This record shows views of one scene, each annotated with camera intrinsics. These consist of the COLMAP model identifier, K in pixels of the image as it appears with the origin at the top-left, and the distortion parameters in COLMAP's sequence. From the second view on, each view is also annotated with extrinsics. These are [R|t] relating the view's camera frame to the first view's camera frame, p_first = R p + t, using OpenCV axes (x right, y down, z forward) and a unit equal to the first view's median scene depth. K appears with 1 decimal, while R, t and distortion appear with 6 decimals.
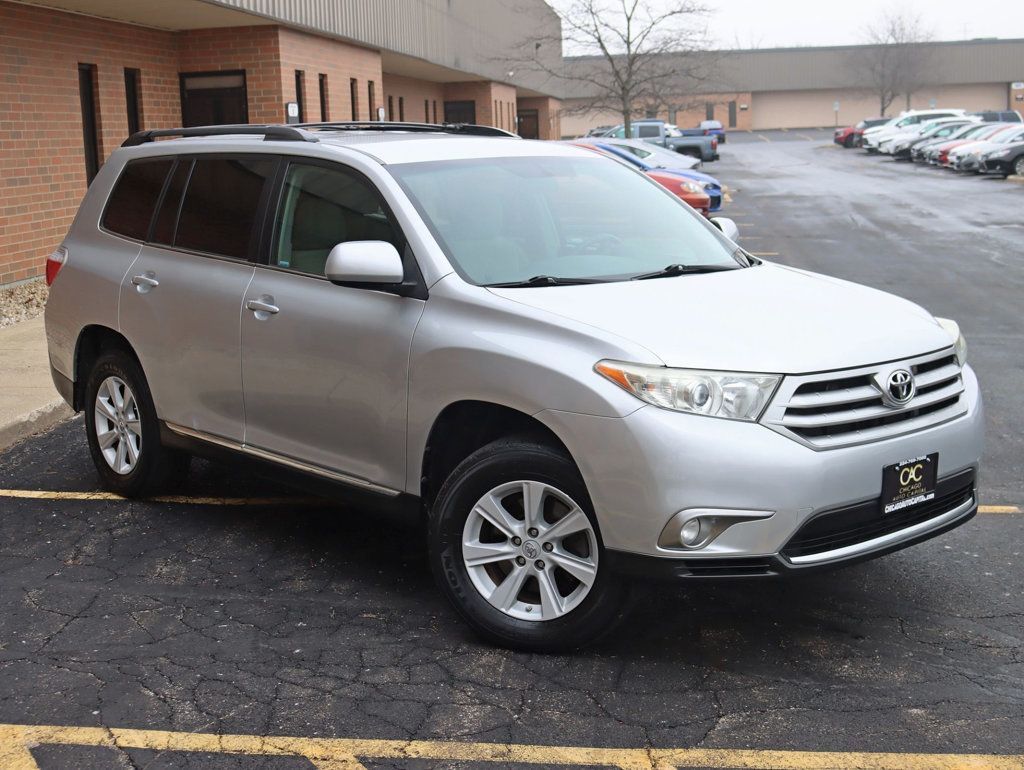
lens RADIAL K [[1360.8, 0, 512.0], [0, 1360.8, 385.0], [0, 0, 1]] dist [-0.022577, -0.019603]
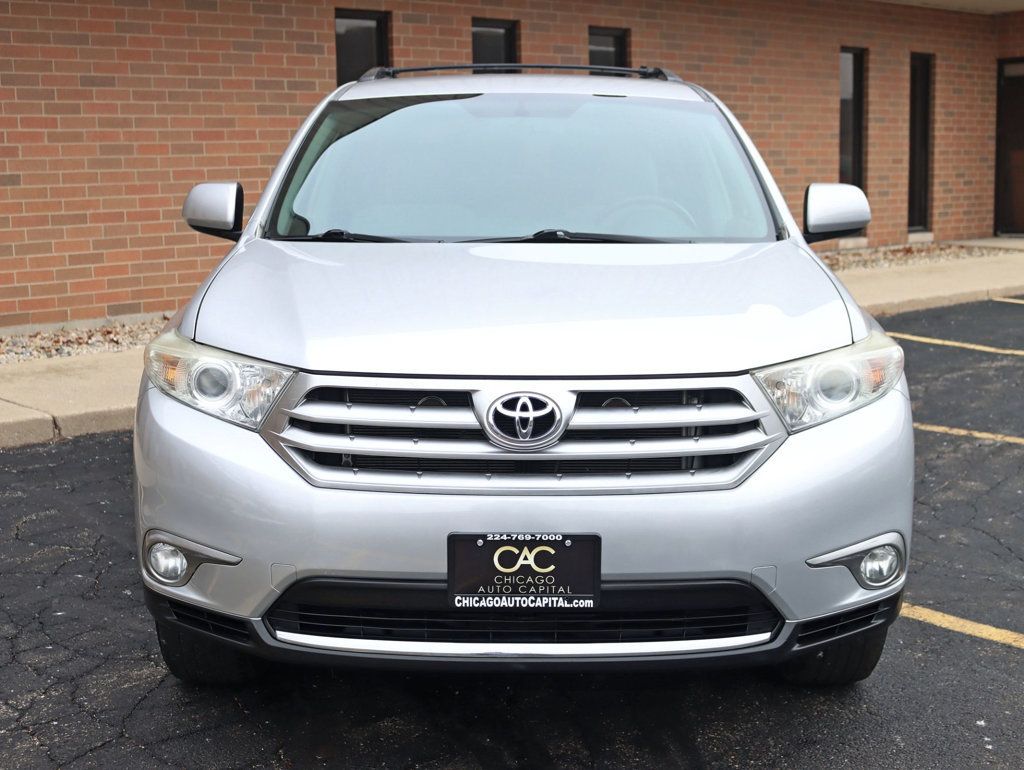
lens RADIAL K [[1368.3, 0, 512.0], [0, 1368.3, 385.0], [0, 0, 1]] dist [-0.086017, 0.100900]
pose [[0.760492, 0.125882, -0.637029, 0.676066], [-0.127191, 0.990903, 0.043969, -0.040986], [0.636769, 0.047586, 0.769585, 0.496546]]
